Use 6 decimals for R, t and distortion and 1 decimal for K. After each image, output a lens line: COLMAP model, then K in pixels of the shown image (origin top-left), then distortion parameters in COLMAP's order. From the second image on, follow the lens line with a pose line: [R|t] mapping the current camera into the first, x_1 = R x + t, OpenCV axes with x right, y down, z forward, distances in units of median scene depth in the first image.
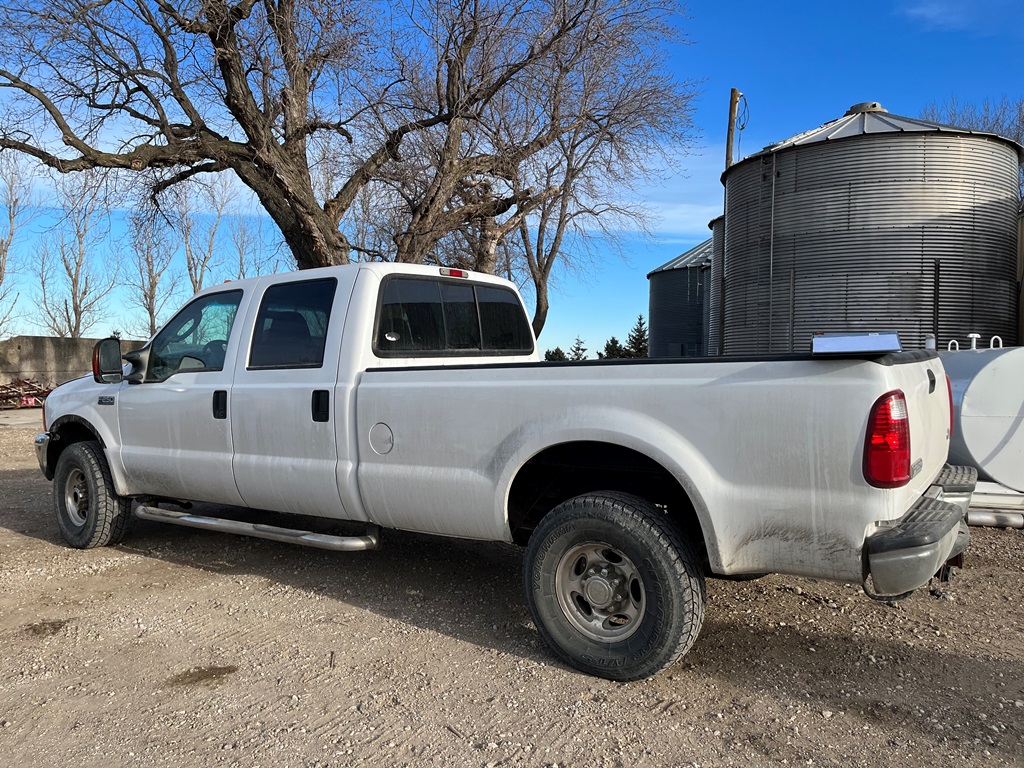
lens RADIAL K [[768.8, 0, 513.5], [0, 768.8, 376.8], [0, 0, 1]] dist [0.031813, -0.043469]
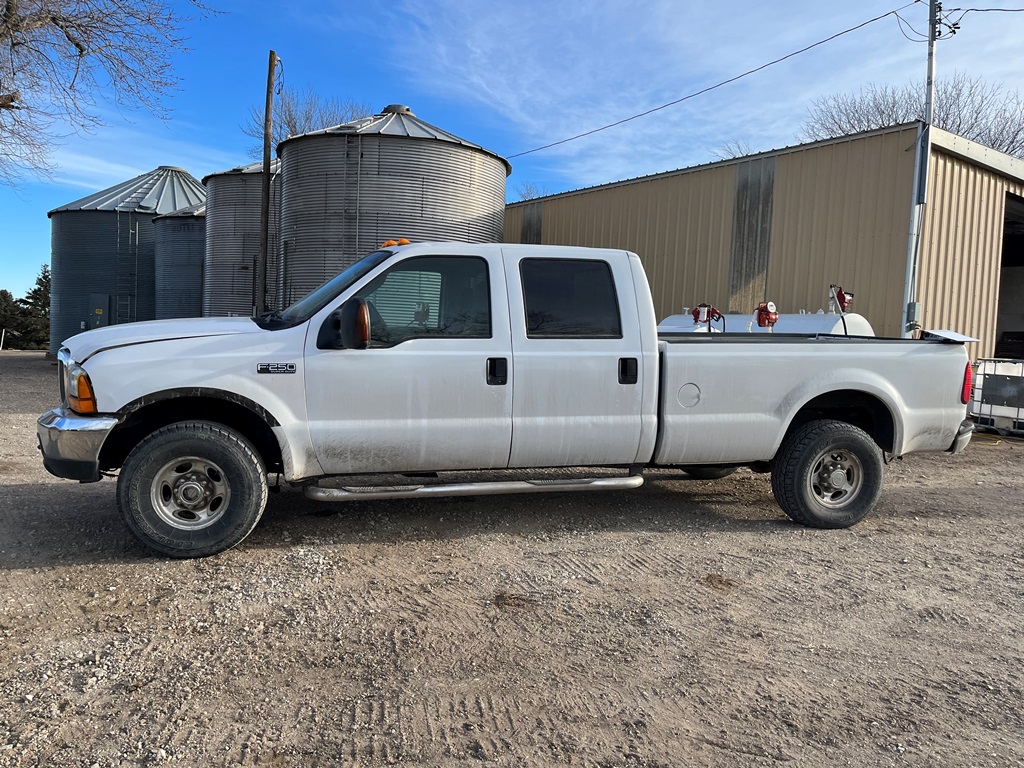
lens RADIAL K [[768.8, 0, 514.0], [0, 768.8, 386.2], [0, 0, 1]] dist [0.031813, -0.043469]
pose [[0.655912, -0.030130, 0.754236, -1.188865], [-0.020585, 0.998117, 0.057774, -0.003967], [-0.754557, -0.053420, 0.654057, 0.324785]]
